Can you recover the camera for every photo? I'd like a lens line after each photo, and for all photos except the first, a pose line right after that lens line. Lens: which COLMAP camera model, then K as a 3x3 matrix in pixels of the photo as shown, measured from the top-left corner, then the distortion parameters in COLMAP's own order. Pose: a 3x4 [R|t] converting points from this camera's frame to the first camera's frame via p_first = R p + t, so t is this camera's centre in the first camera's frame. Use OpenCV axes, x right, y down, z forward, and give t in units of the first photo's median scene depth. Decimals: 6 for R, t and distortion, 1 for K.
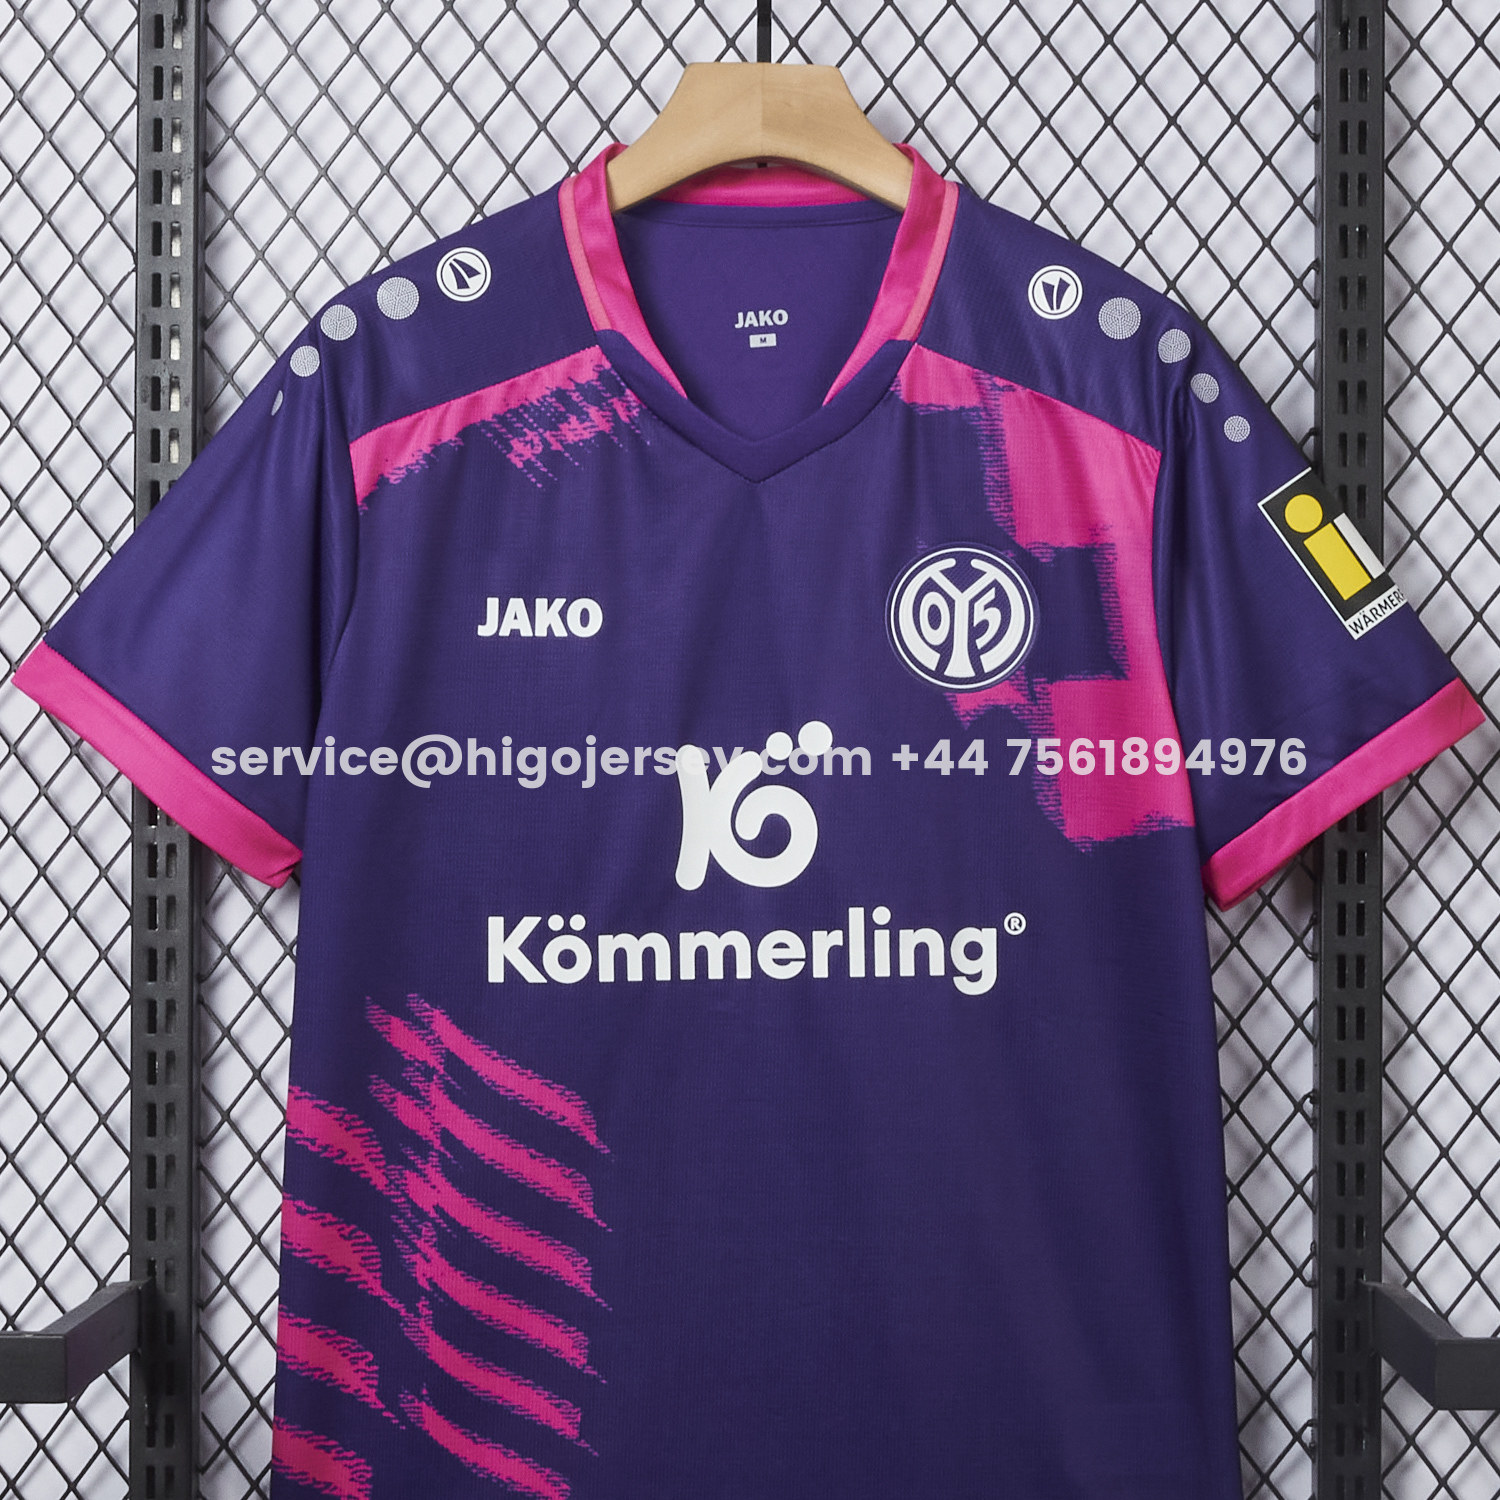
lens RADIAL K [[3297.7, 0, 751.3], [0, 3297.7, 824.1], [0, 0, 1]] dist [-0.000669, 0.277834]
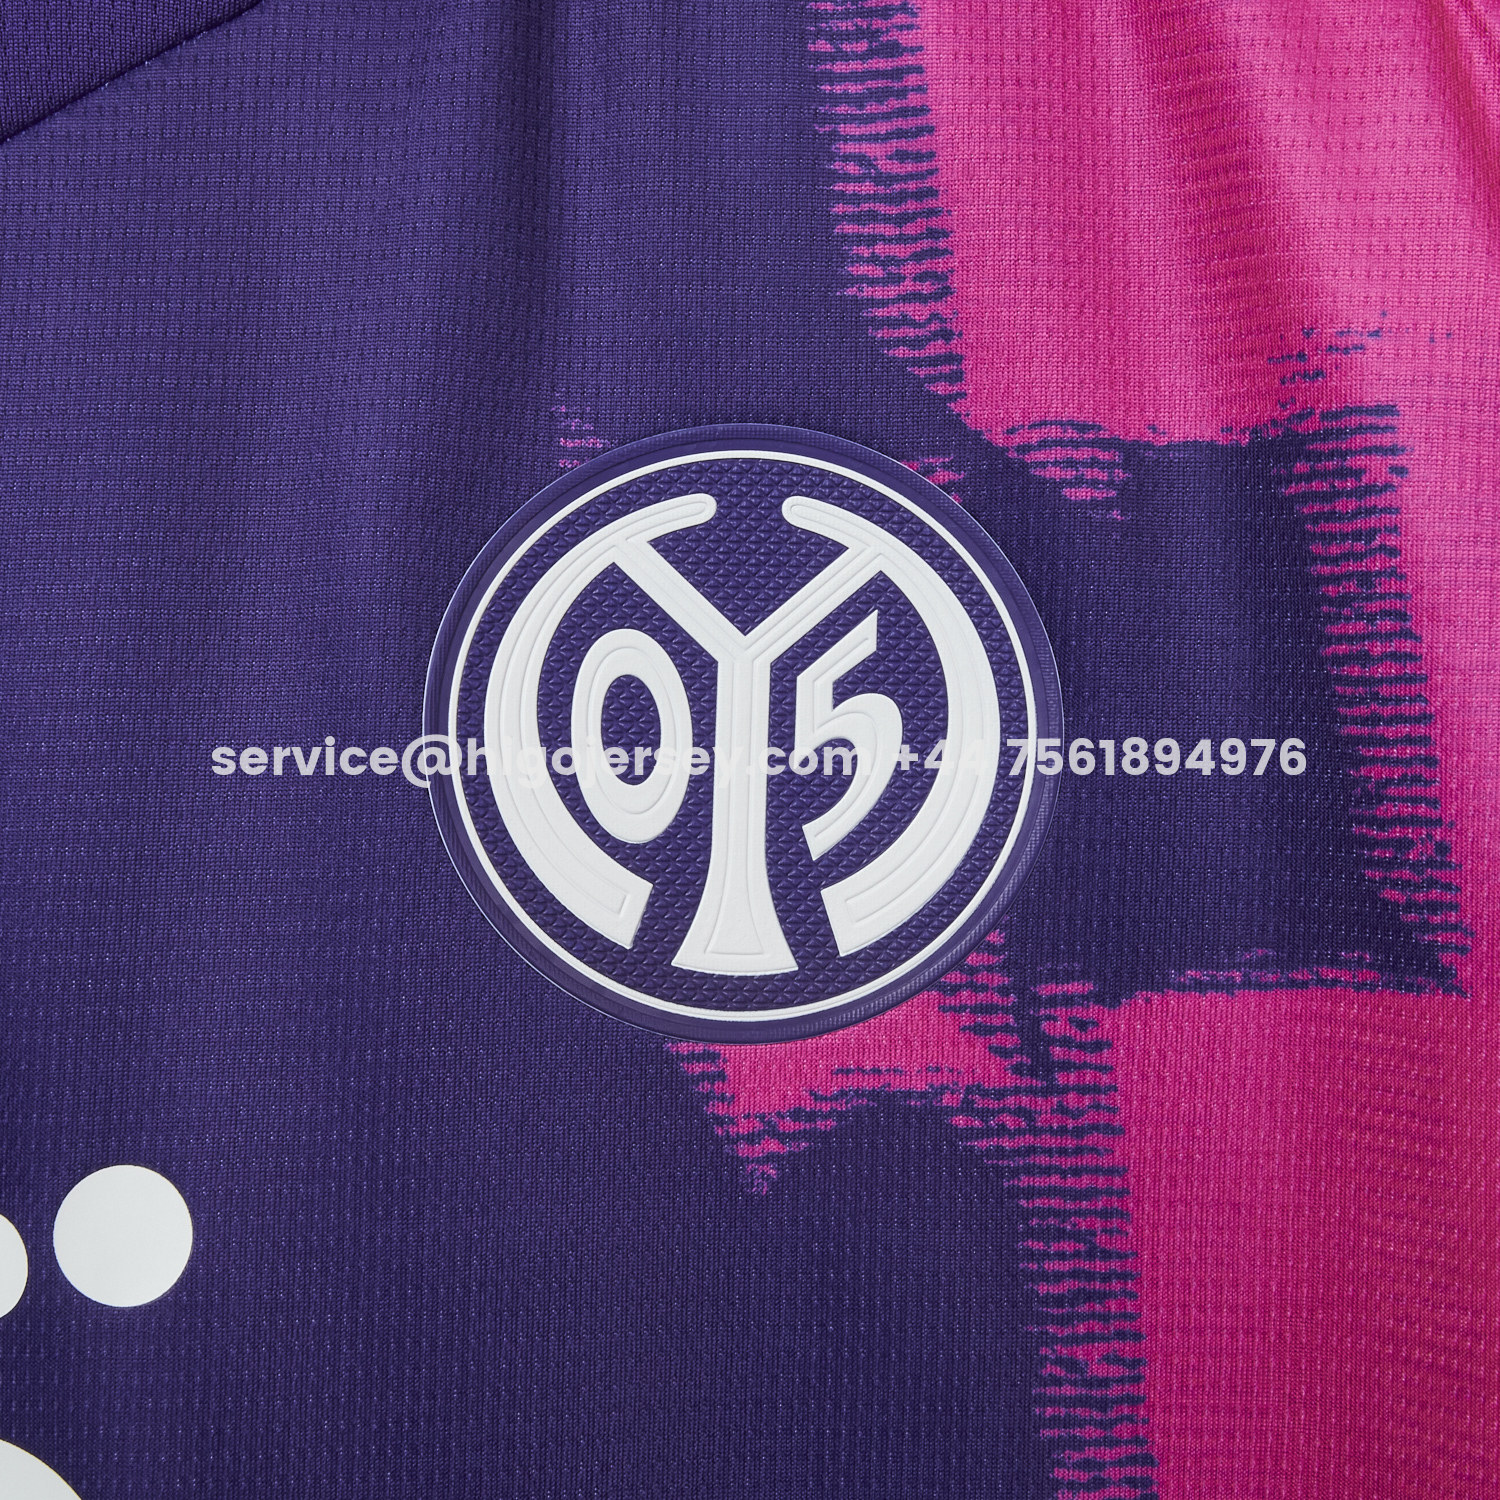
lens RADIAL K [[3698.6, 0, 750.0], [0, 3698.6, 750.0], [0, 0, 1]] dist [-0.123971, 0.685093]
pose [[0.999311, 0.003022, 0.036983, 0.058799], [0.000457, 0.995598, -0.093720, -0.038769], [-0.037104, 0.093673, 0.994911, 0.790165]]
